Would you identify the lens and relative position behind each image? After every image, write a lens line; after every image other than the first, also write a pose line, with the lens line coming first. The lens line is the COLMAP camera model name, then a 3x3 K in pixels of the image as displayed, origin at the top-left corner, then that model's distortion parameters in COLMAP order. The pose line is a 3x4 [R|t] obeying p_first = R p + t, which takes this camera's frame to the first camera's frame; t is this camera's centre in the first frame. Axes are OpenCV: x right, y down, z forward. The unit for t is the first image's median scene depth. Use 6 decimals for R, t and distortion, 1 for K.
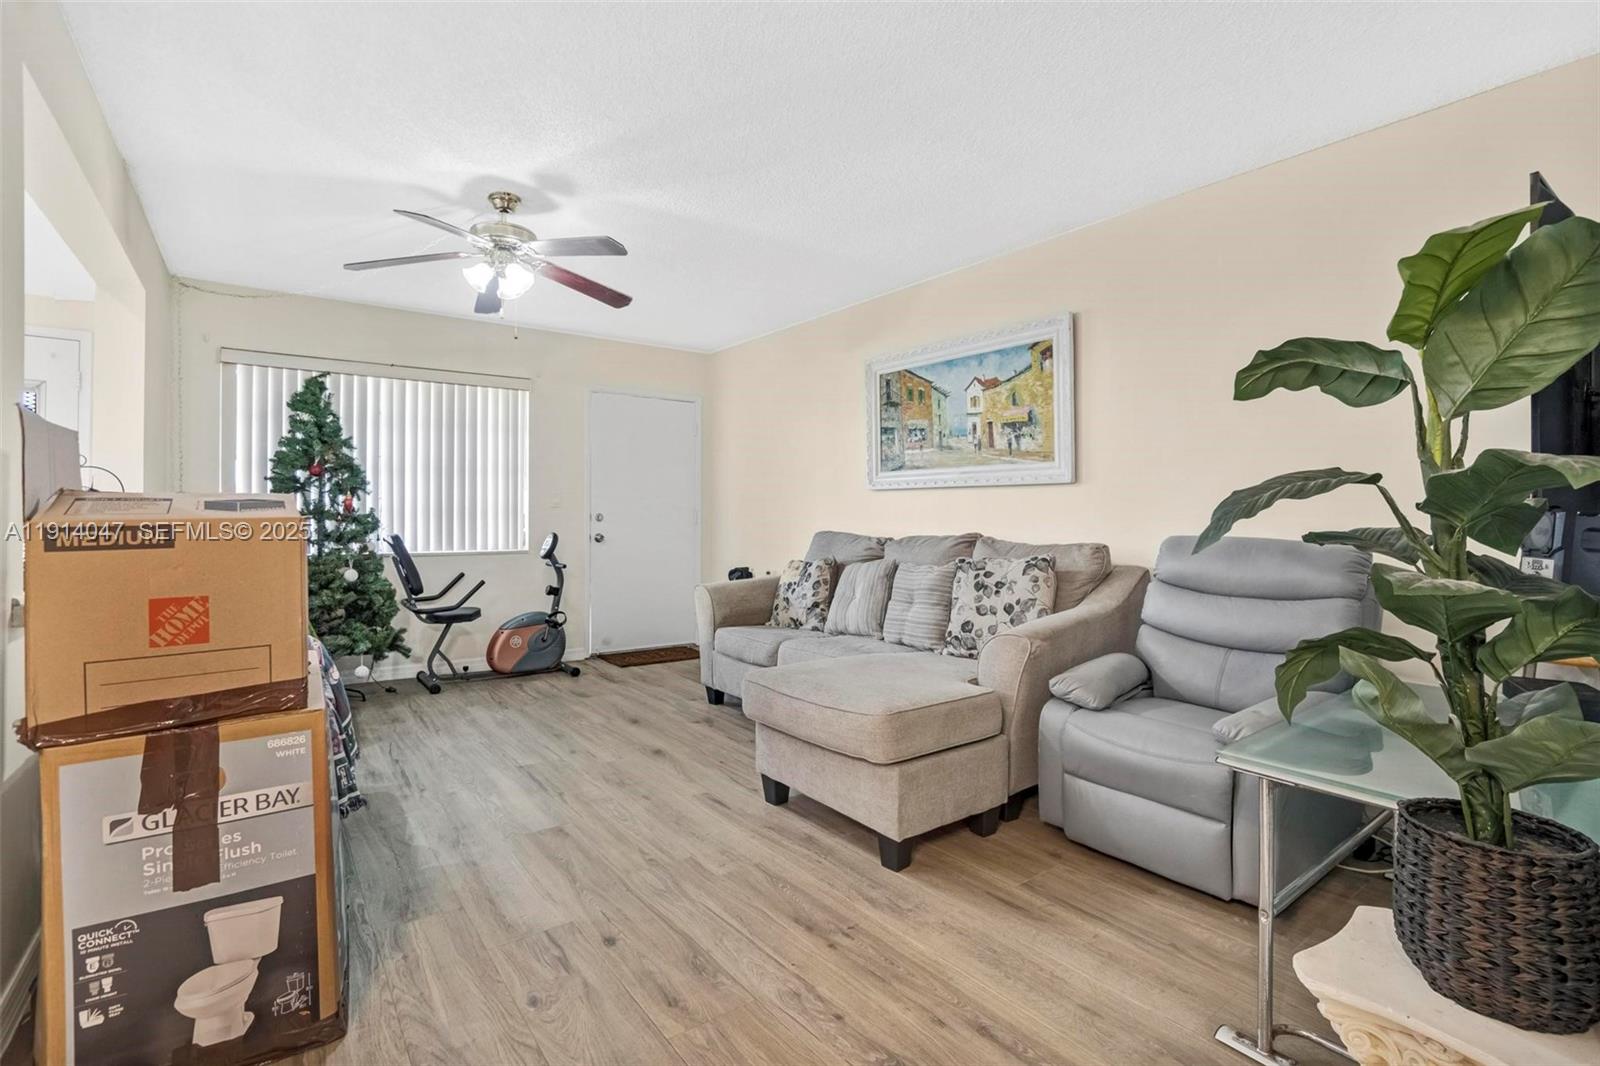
lens RADIAL K [[753.8, 0, 781.9], [0, 753.8, 513.2], [0, 0, 1]] dist [-0.046923, 0.024397]
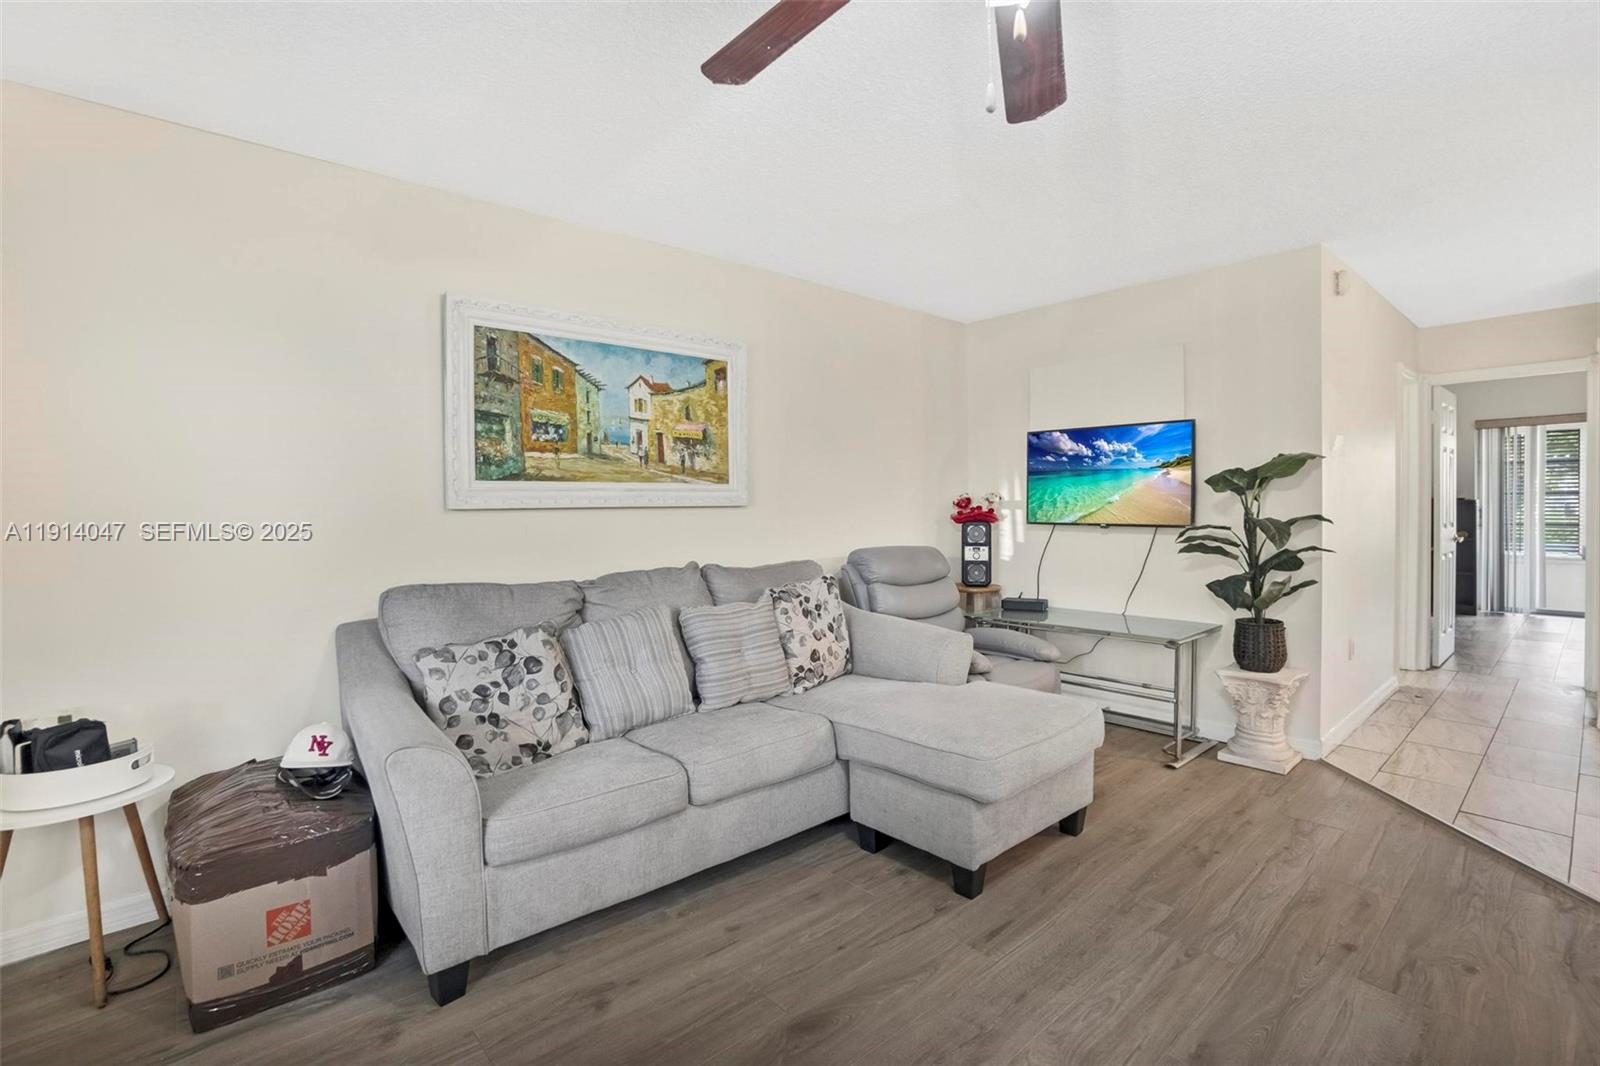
lens RADIAL K [[721.3, 0, 799.1], [0, 721.3, 520.0], [0, 0, 1]] dist [-0.060121, 0.021728]
pose [[-0.083085, -0.018691, 0.996367, -0.592884], [0.011613, 0.999738, 0.019723, -0.037608], [-0.996475, 0.013209, -0.082846, 0.958498]]
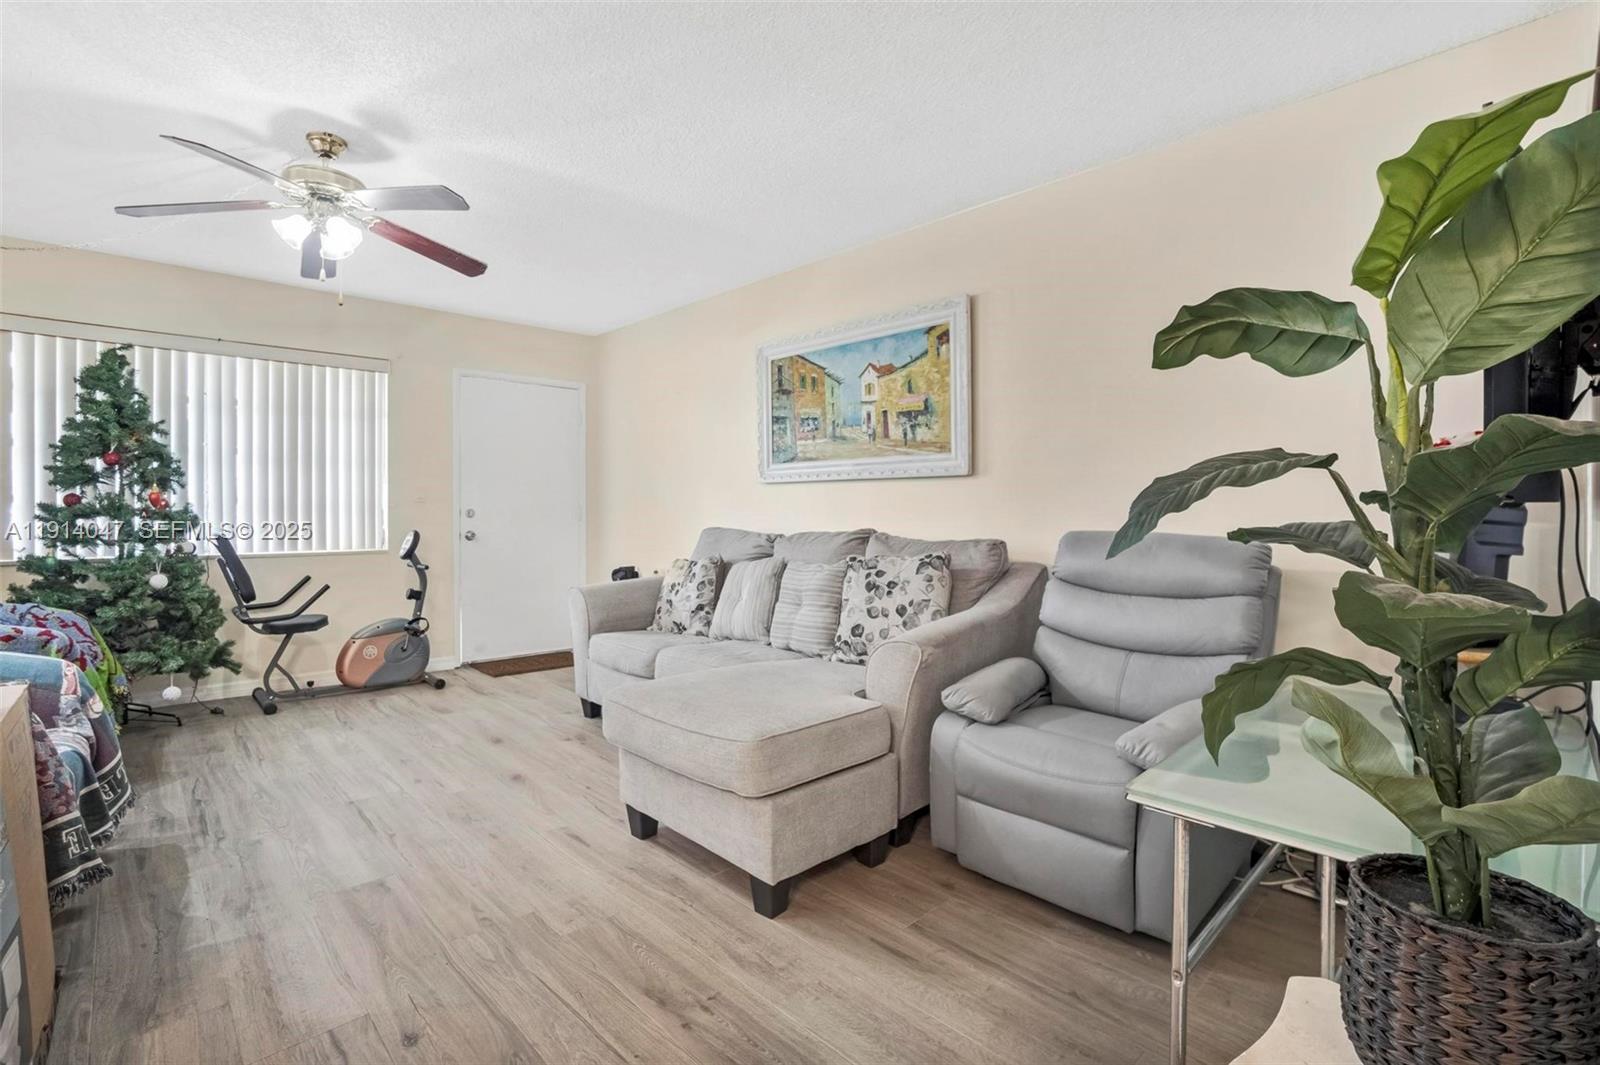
lens RADIAL K [[742.6, 0, 787.5], [0, 742.6, 520.6], [0, 0, 1]] dist [-0.058673, 0.025721]
pose [[0.992133, -0.004001, 0.125125, 0.041469], [0.001957, 0.999863, 0.016447, 0.000935], [-0.125173, -0.016073, 0.992005, 0.096014]]
